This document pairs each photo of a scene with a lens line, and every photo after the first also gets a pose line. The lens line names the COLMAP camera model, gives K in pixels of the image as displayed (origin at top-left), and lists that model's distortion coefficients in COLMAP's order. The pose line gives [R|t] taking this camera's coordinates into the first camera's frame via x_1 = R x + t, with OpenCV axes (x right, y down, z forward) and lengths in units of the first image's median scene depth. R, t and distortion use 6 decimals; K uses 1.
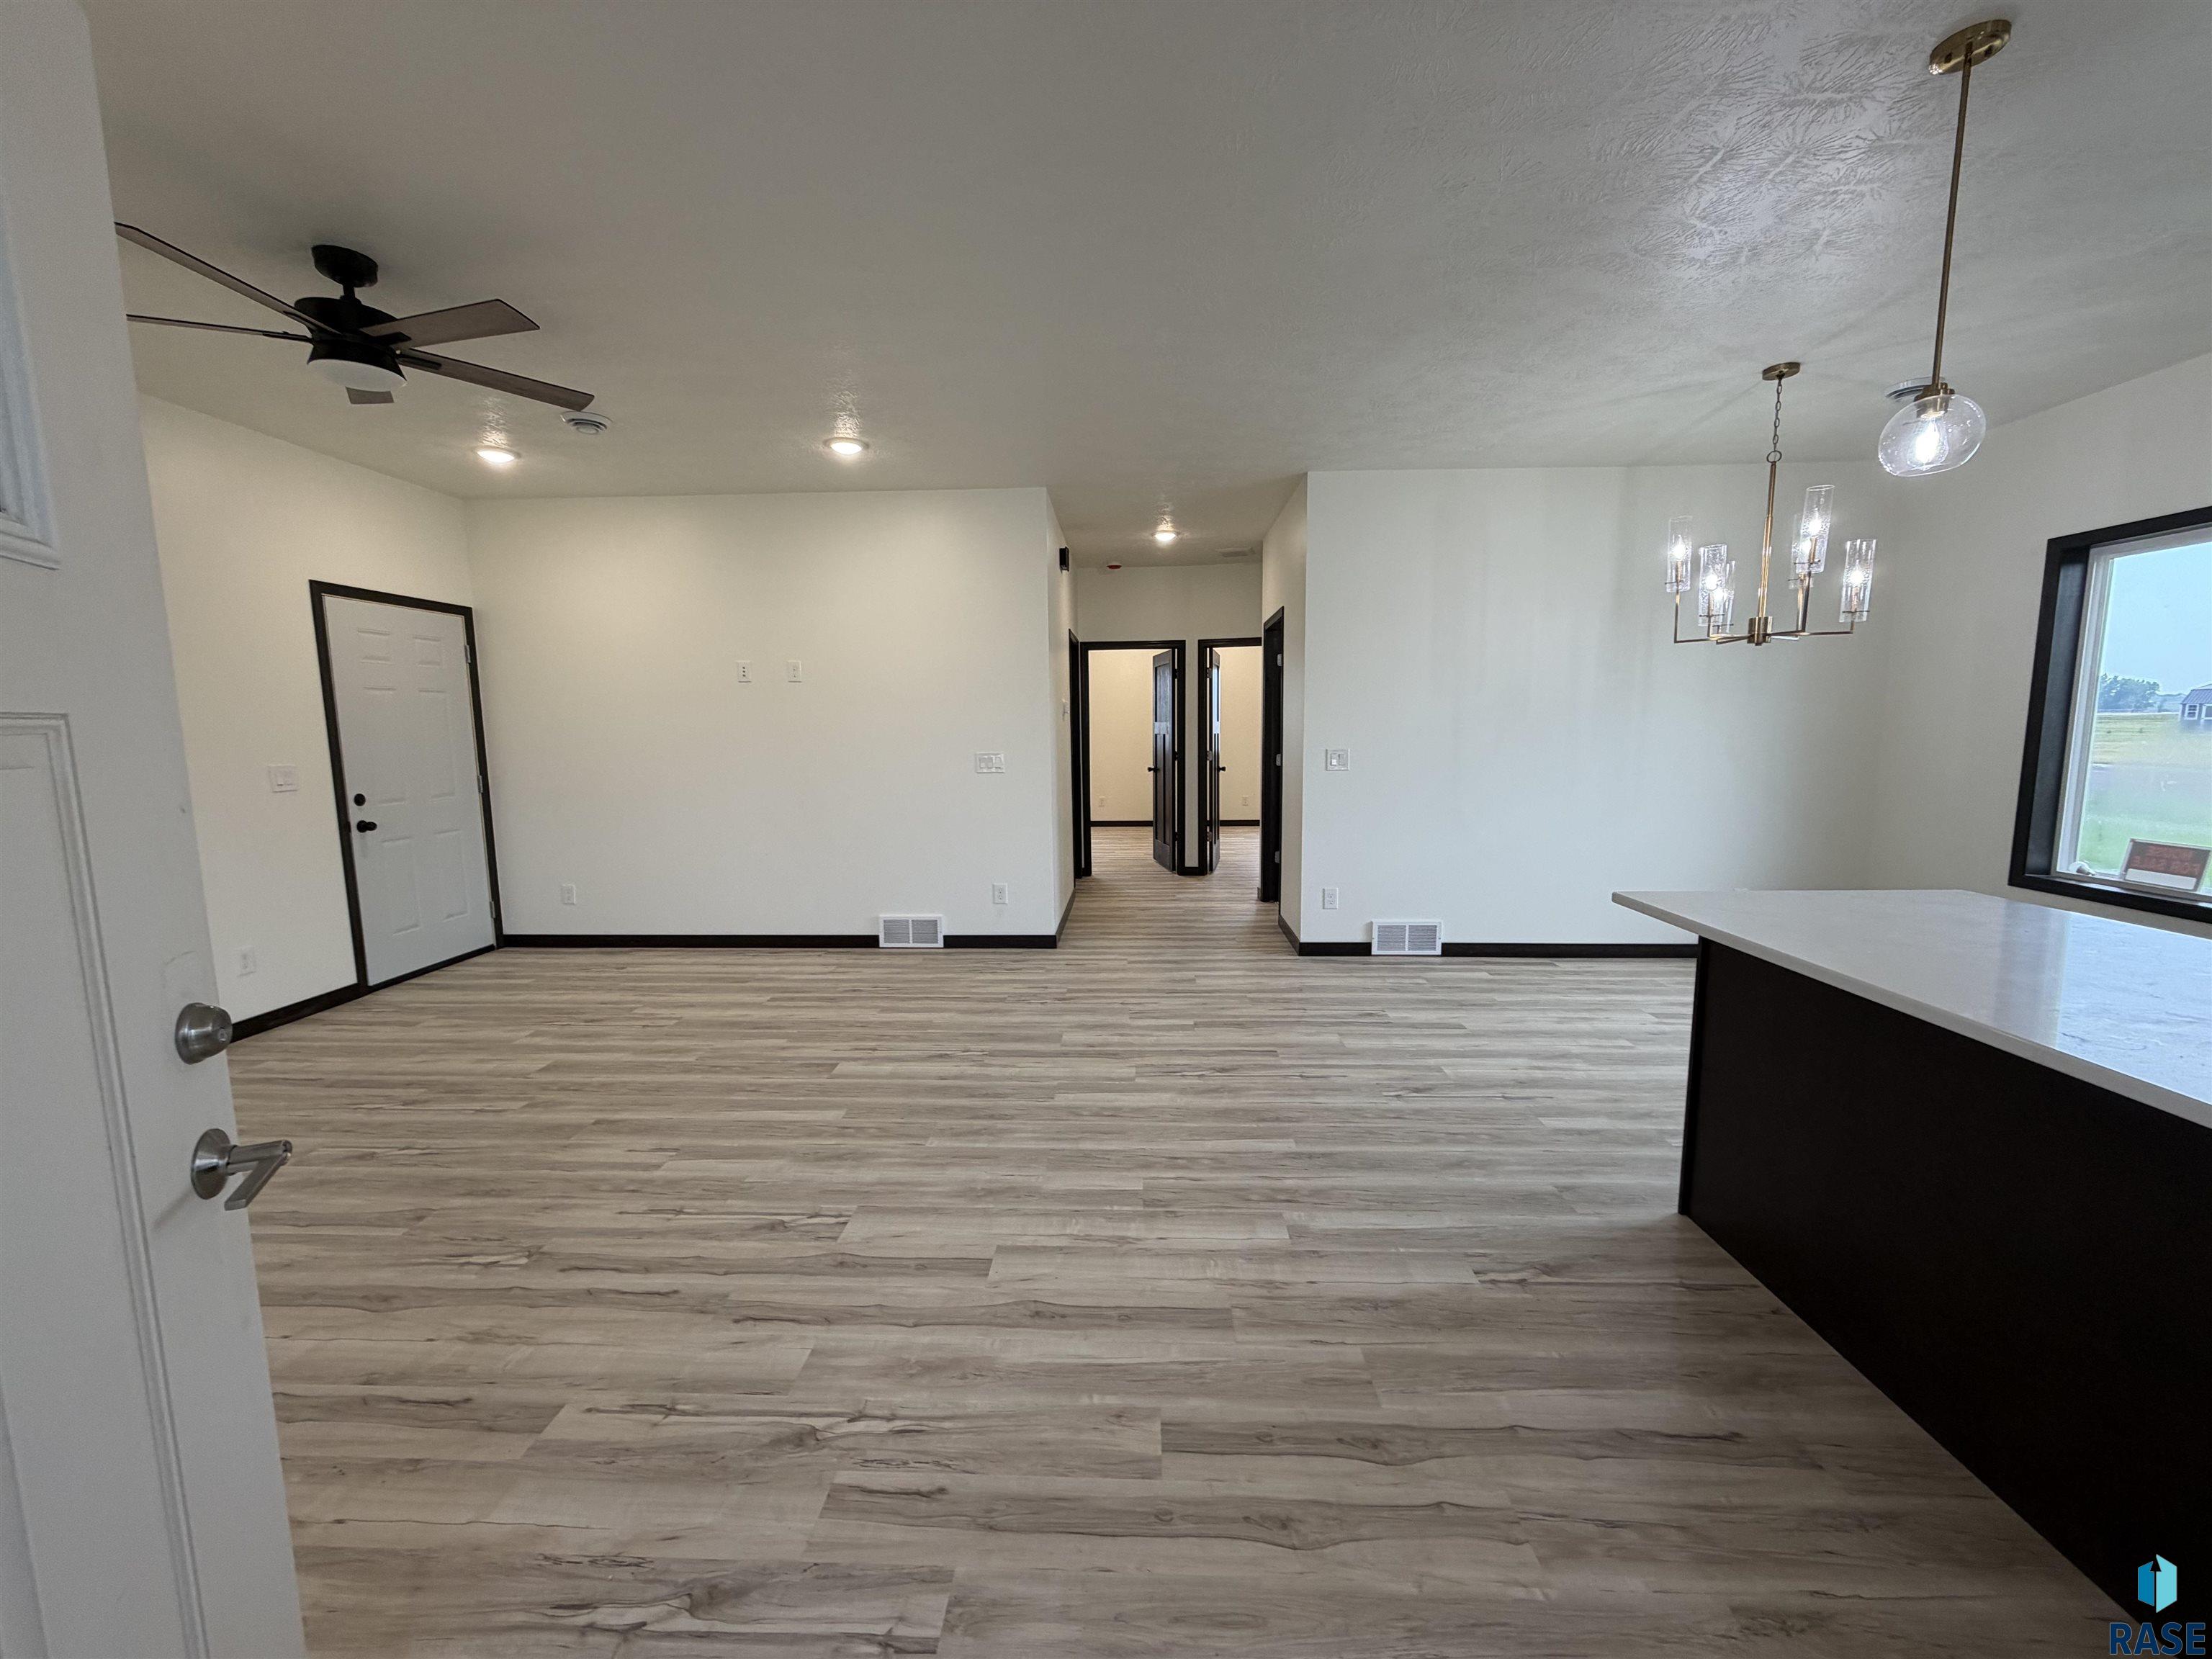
lens RADIAL K [[879.8, 0, 1103.6], [0, 879.8, 830.0], [0, 0, 1]] dist [0.001989, -0.000380]
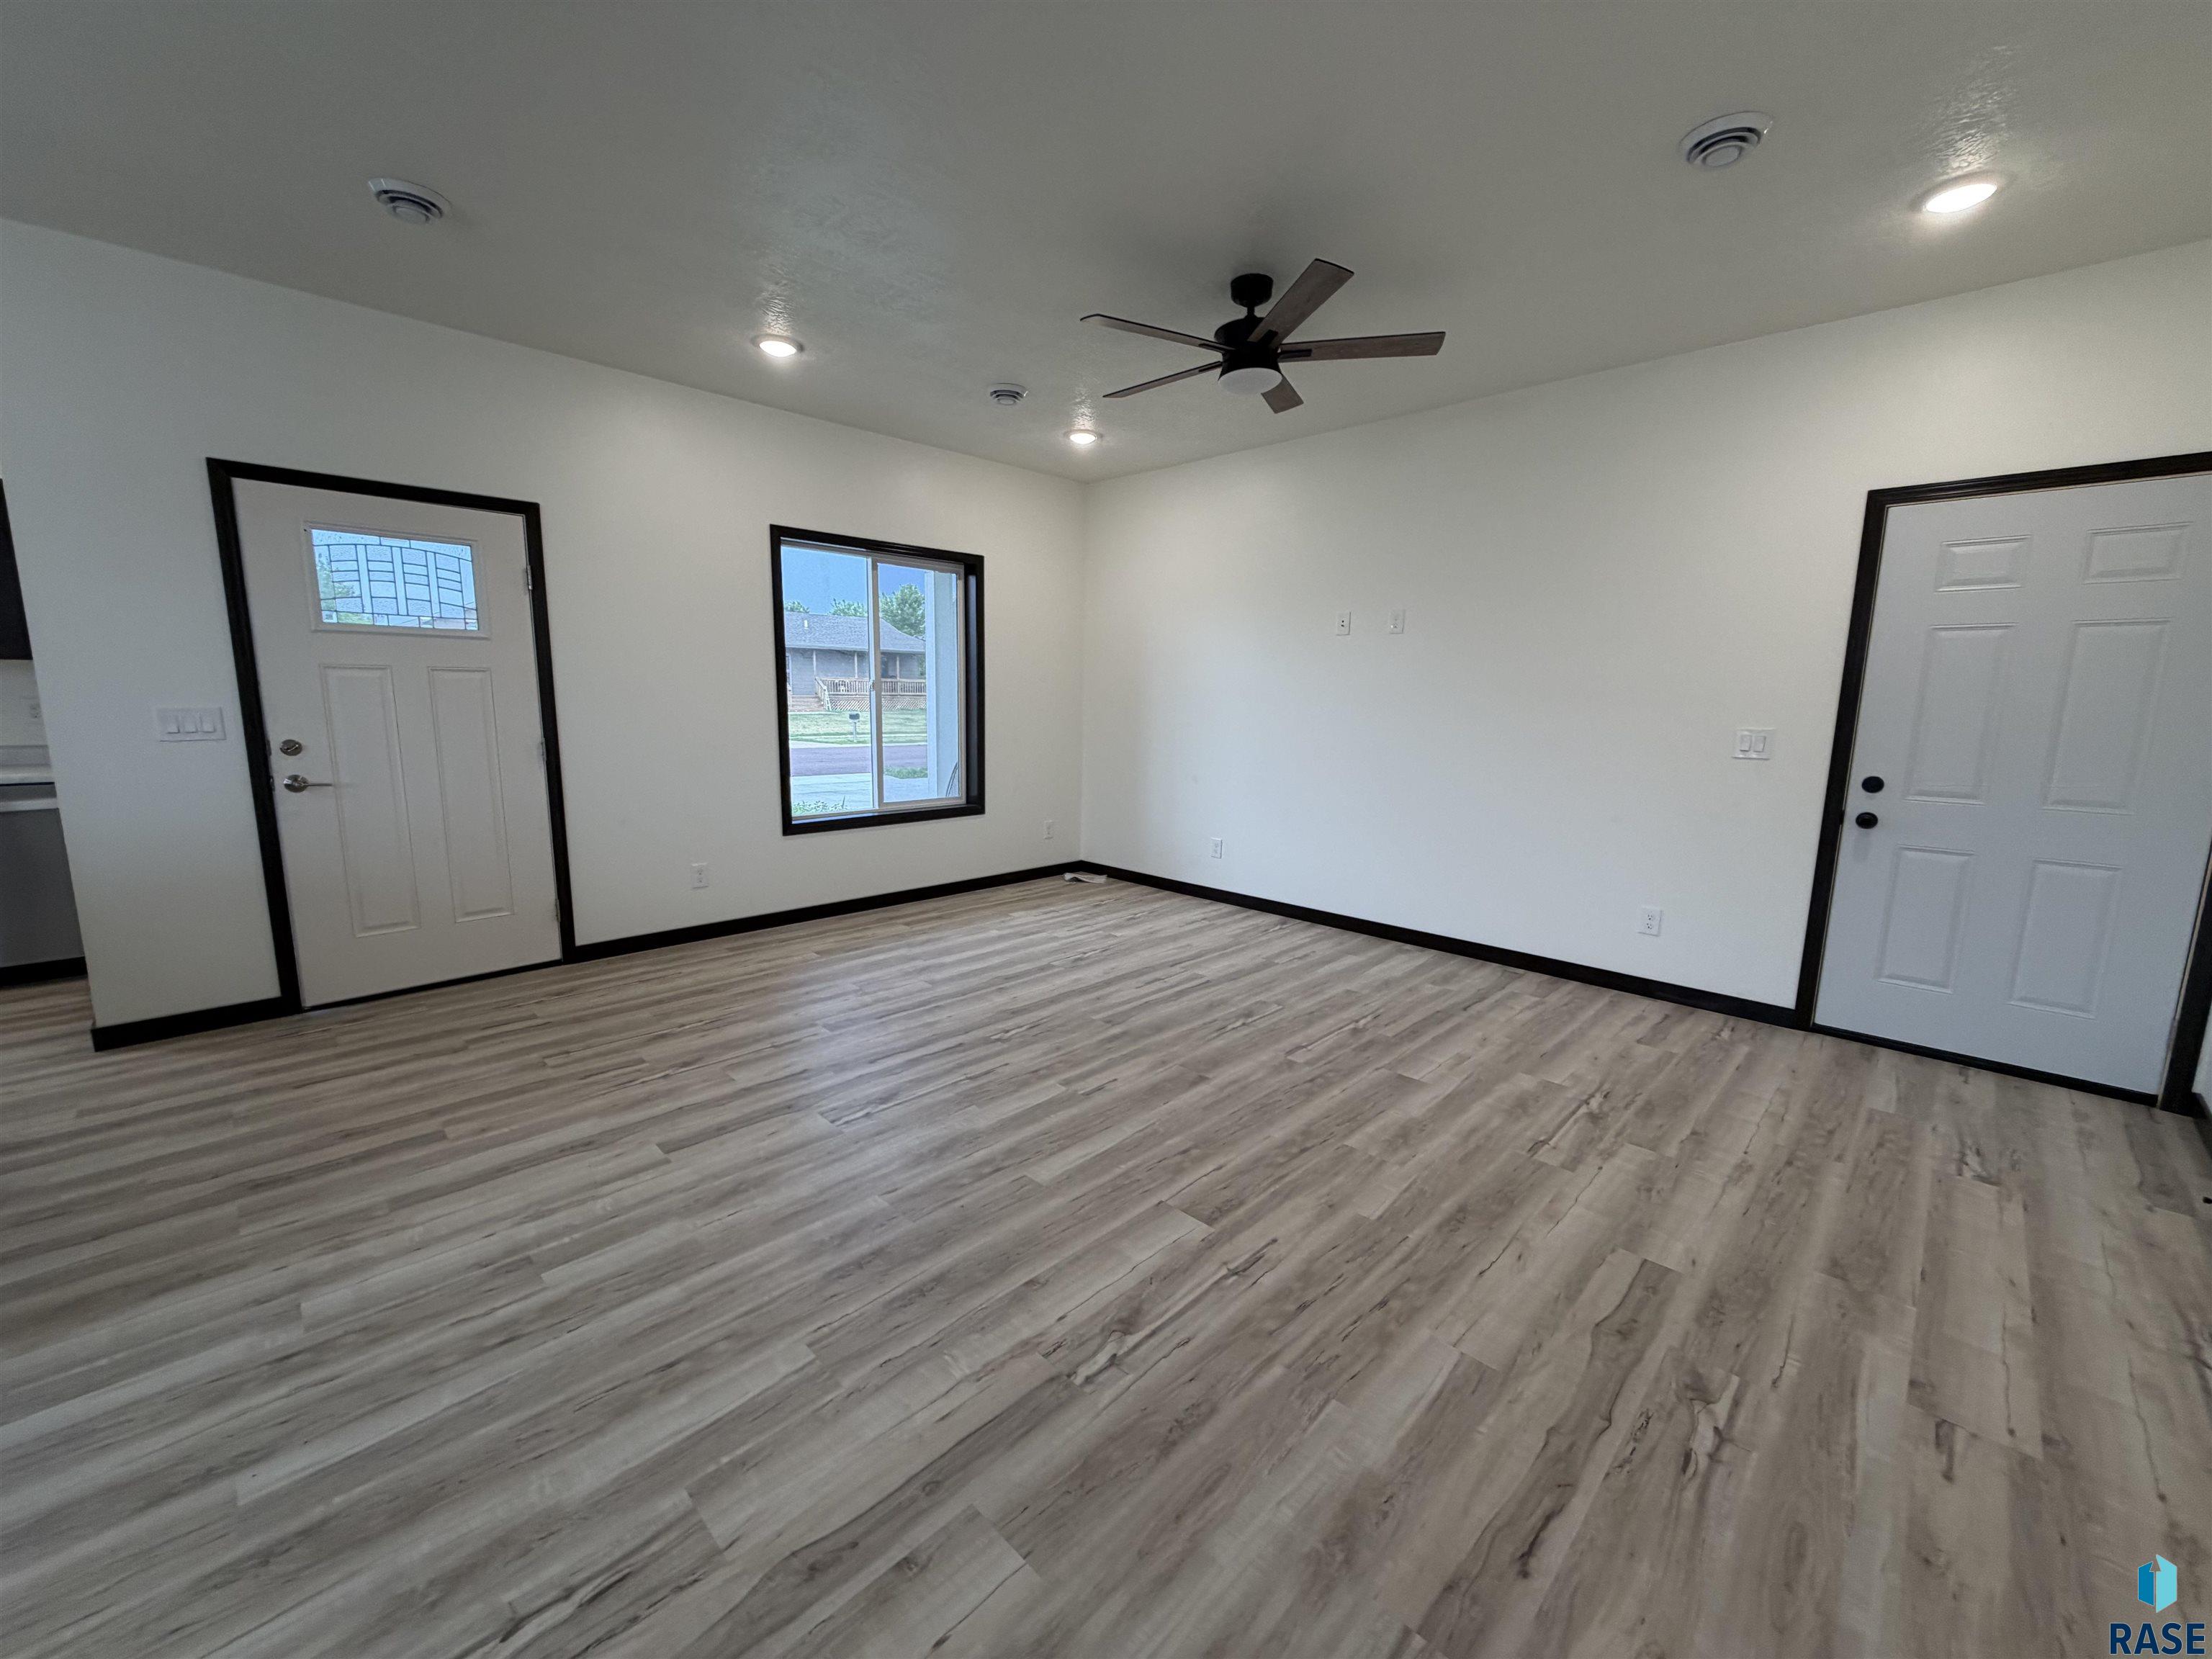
lens RADIAL K [[879.8, 0, 1100.4], [0, 879.8, 826.6], [0, 0, 1]] dist [0.001989, -0.000380]
pose [[-0.676157, 0.110153, -0.728477, 0.185659], [-0.096103, 0.967126, 0.235440, -0.156252], [0.730463, 0.229203, -0.643343, 1.417594]]
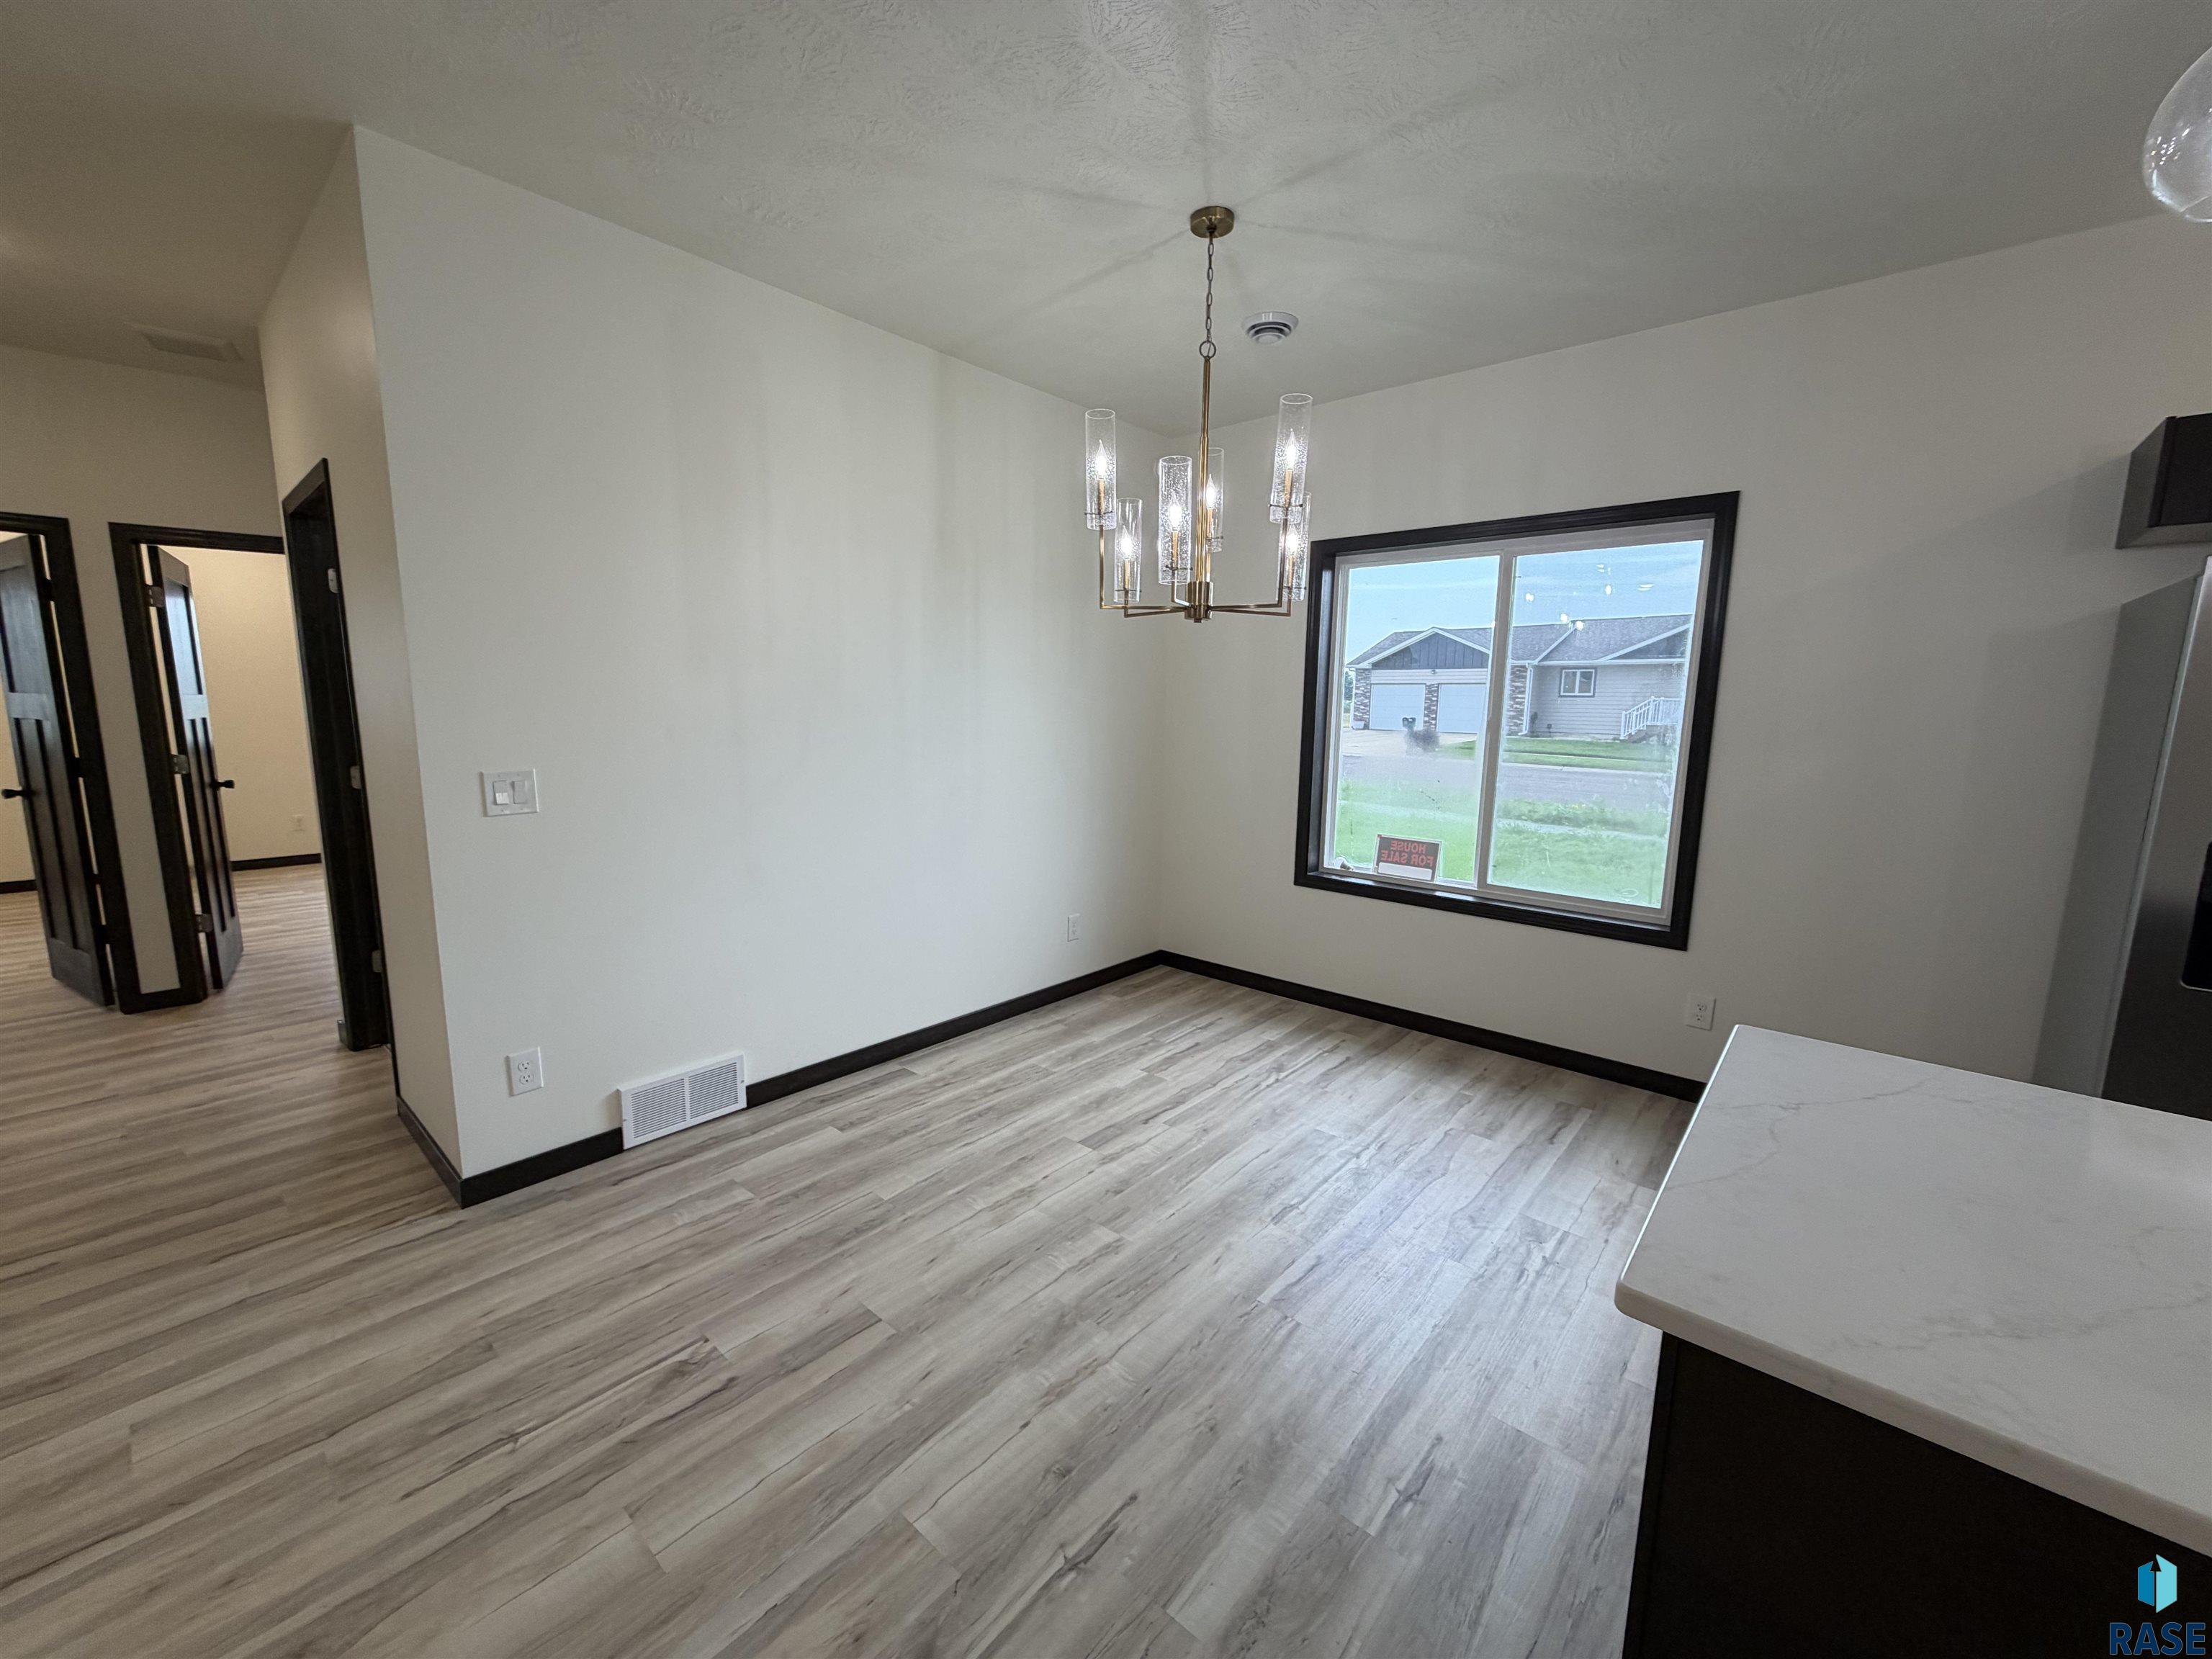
lens RADIAL K [[879.8, 0, 1103.9], [0, 879.8, 833.4], [0, 0, 1]] dist [0.001989, -0.000380]
pose [[0.627213, -0.098396, 0.772607, 0.103299], [0.070404, 0.995089, 0.069576, -0.074939], [-0.775659, 0.010755, 0.631061, 0.483773]]
